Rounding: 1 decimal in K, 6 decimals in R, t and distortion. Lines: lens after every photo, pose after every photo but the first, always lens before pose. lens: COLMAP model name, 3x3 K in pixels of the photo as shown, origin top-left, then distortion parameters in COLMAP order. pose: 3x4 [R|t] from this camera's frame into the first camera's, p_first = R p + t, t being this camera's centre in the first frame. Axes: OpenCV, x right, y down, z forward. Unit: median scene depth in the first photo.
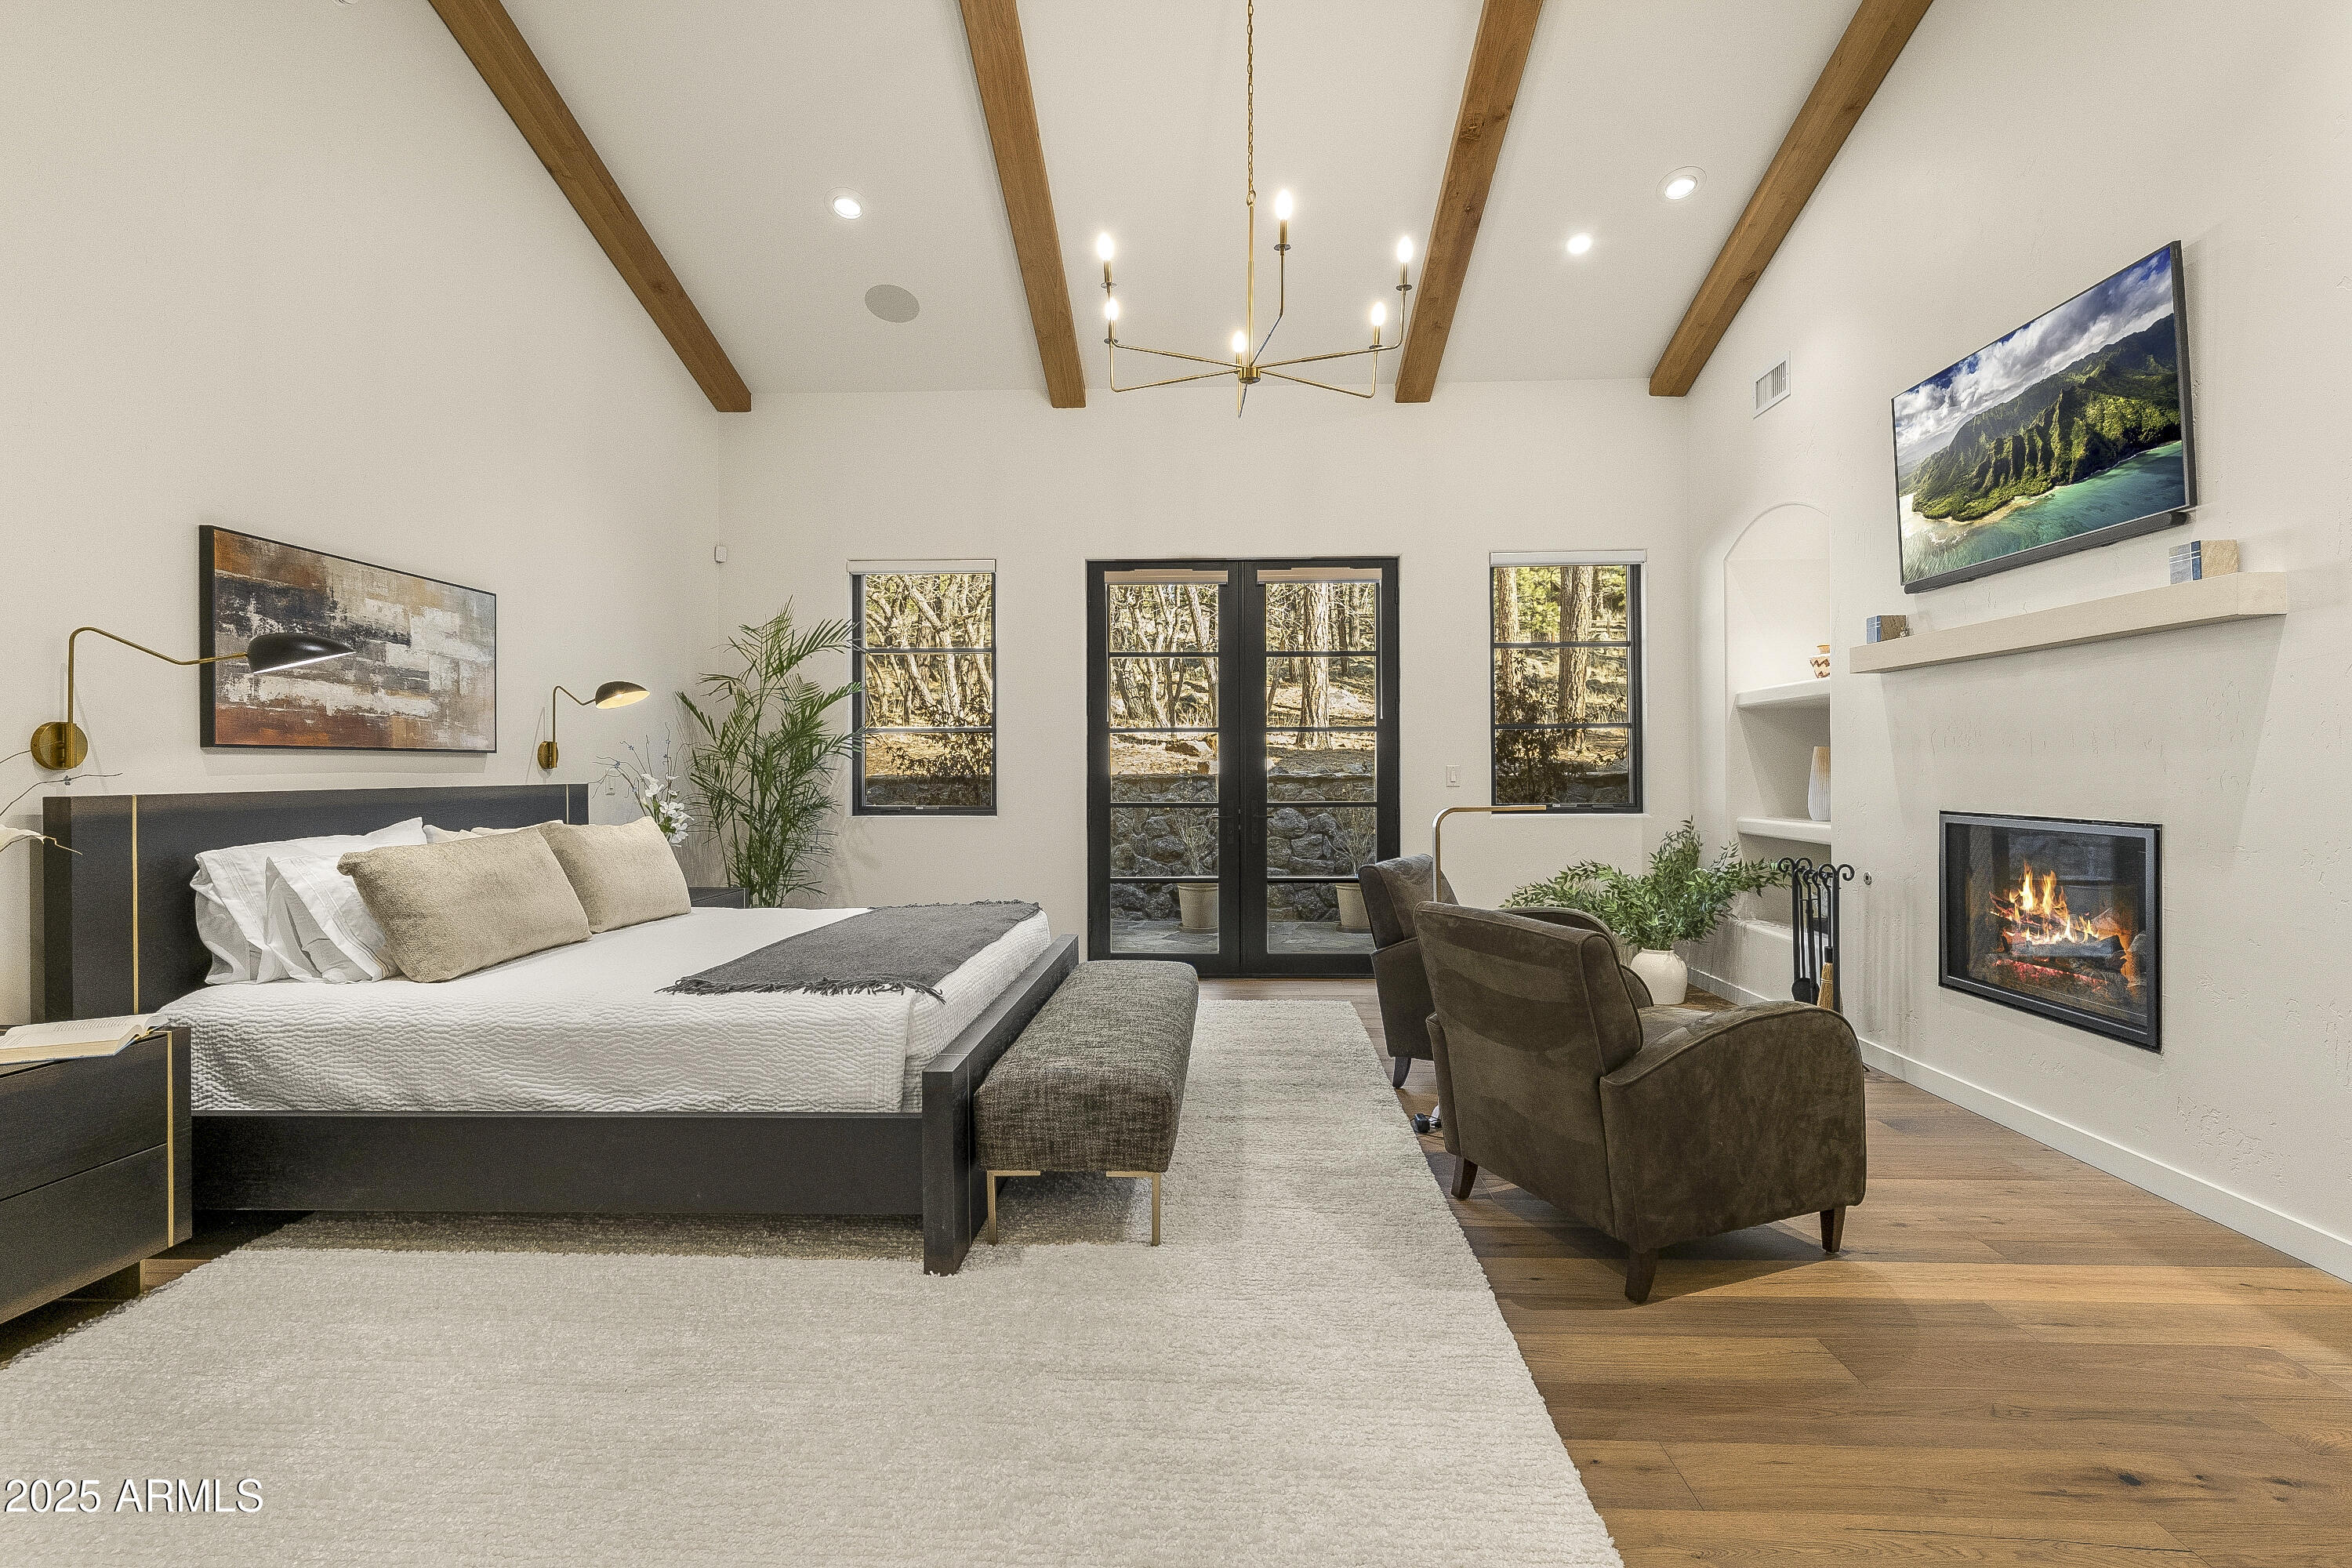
lens RADIAL K [[1121.9, 0, 1157.5], [0, 1121.9, 762.4], [0, 0, 1]] dist [0.005288, 0.000194]
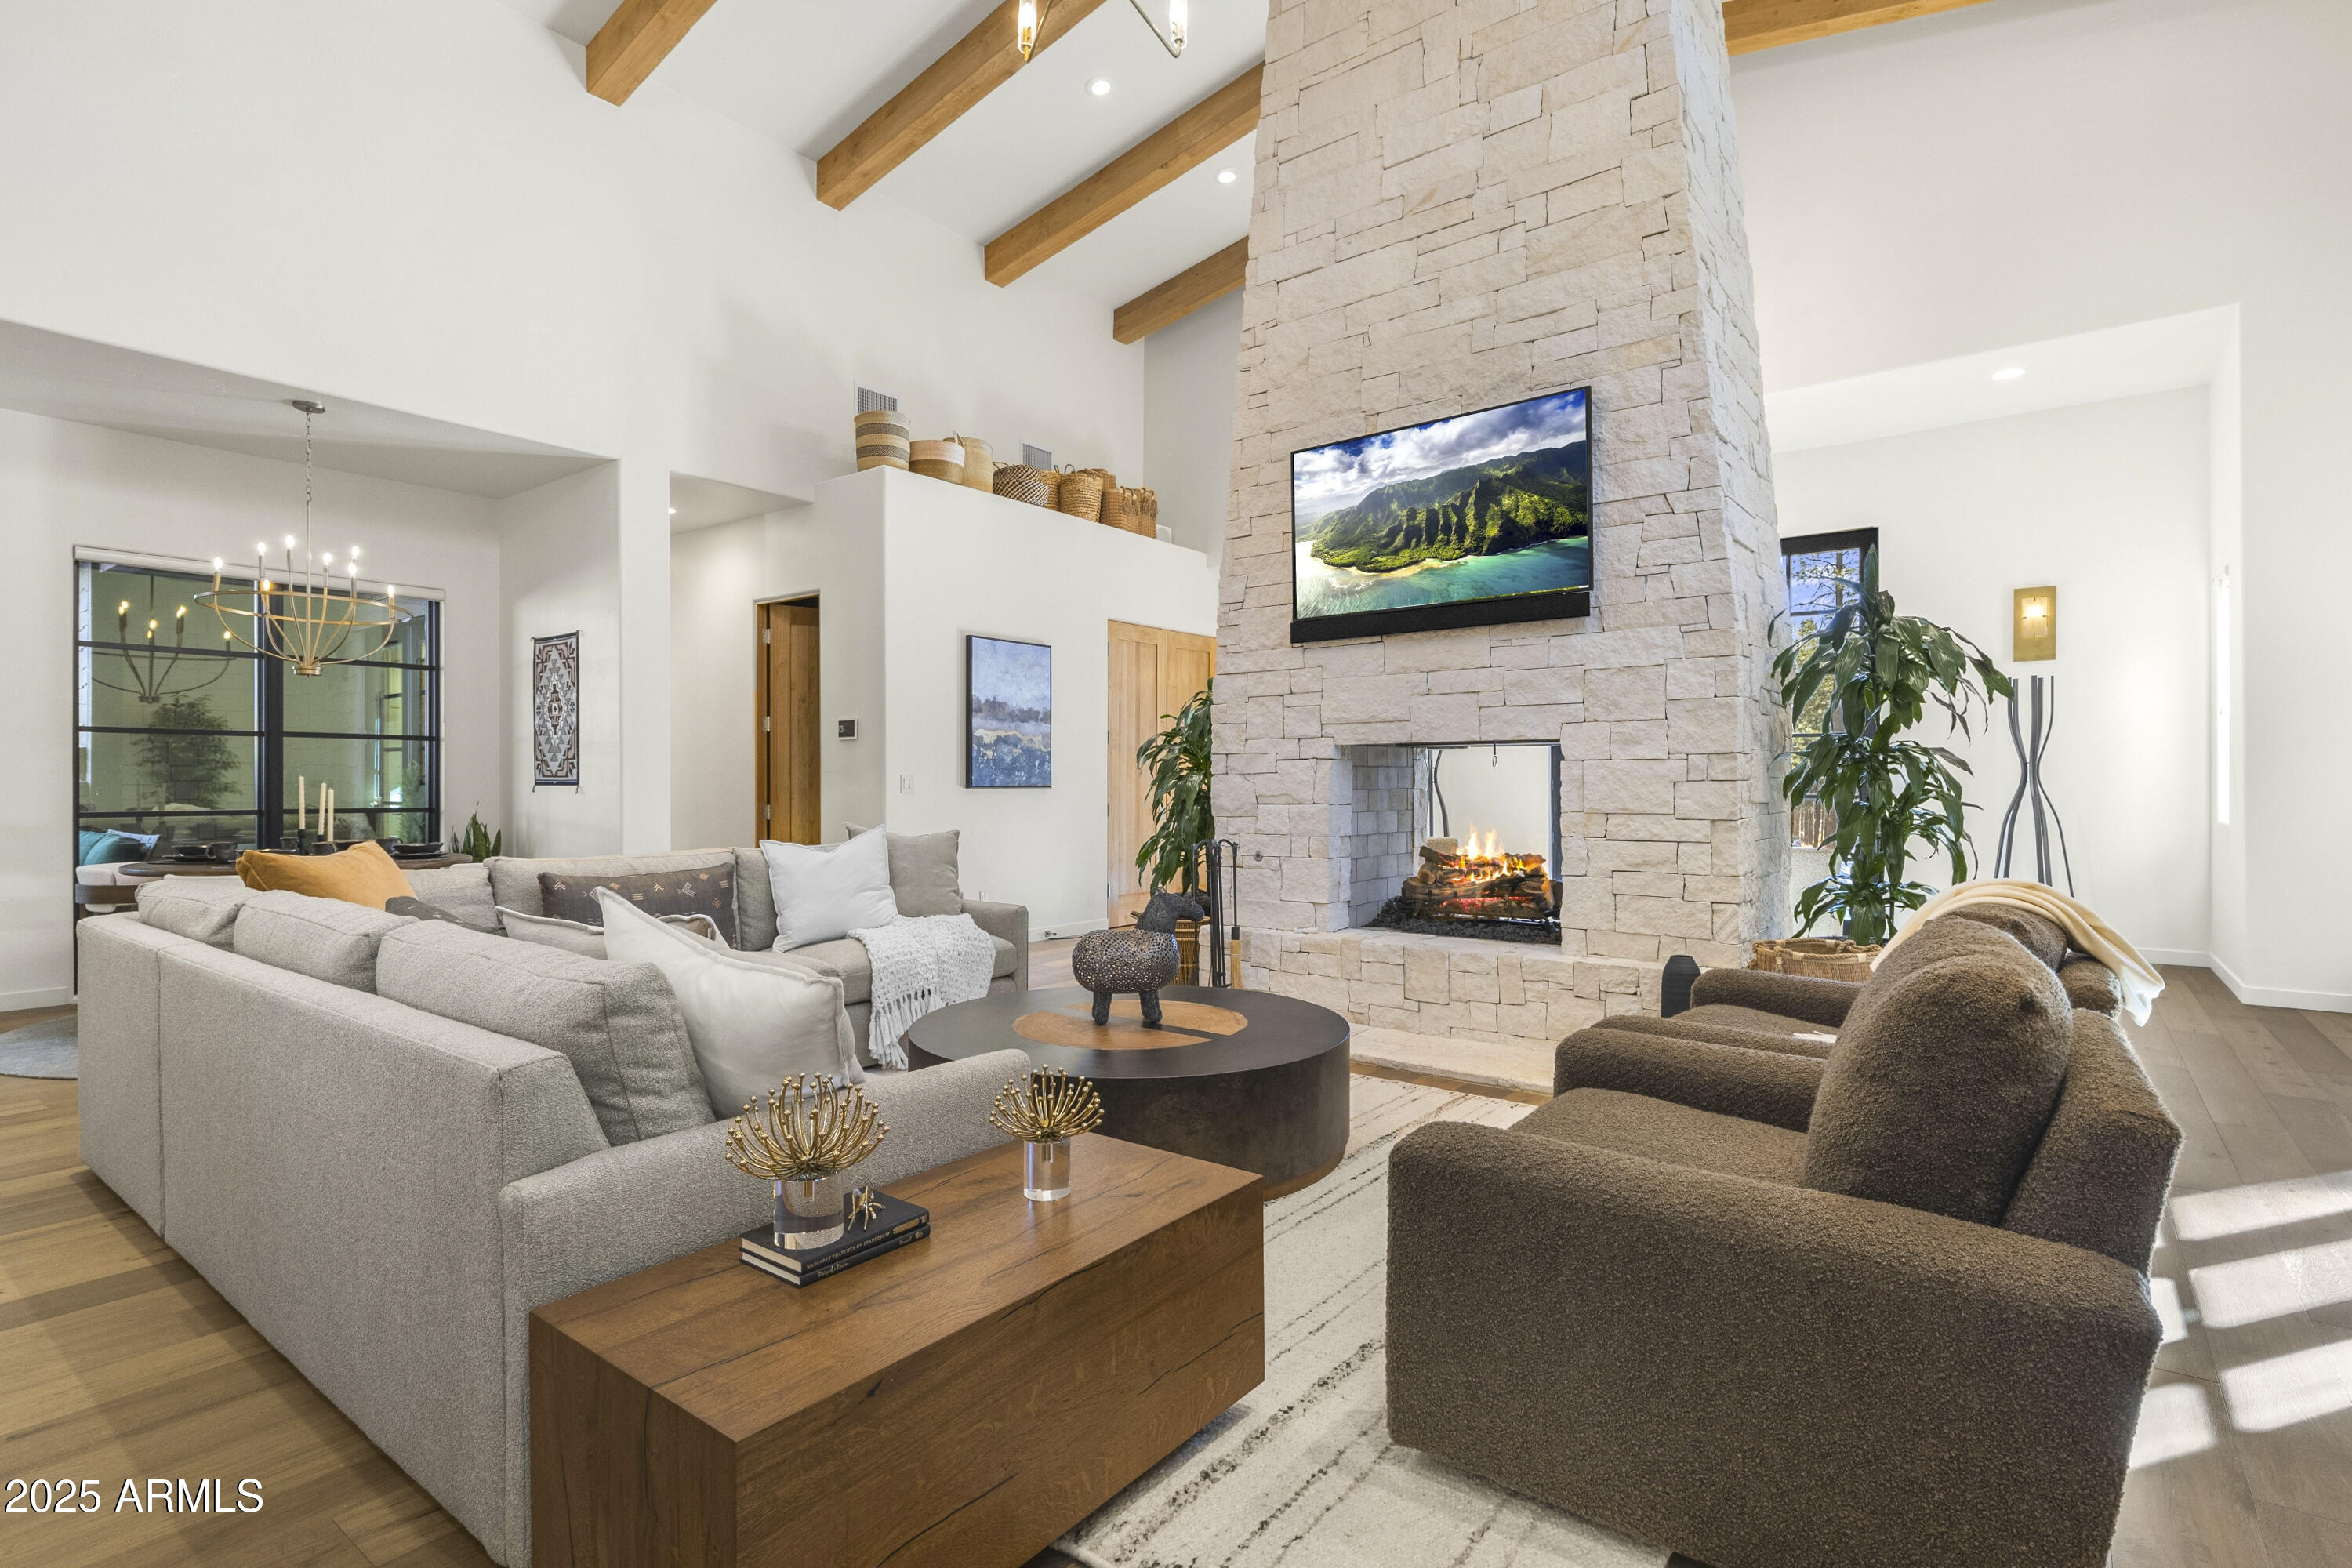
lens RADIAL K [[1121.9, 0, 1190.5], [0, 1121.9, 786.2], [0, 0, 1]] dist [0.005288, 0.000194]
pose [[0.585441, 0.012547, 0.810618, -0.367626], [-0.013525, 0.999892, -0.005708, 0.019410], [-0.810602, -0.007622, 0.585547, 0.502616]]
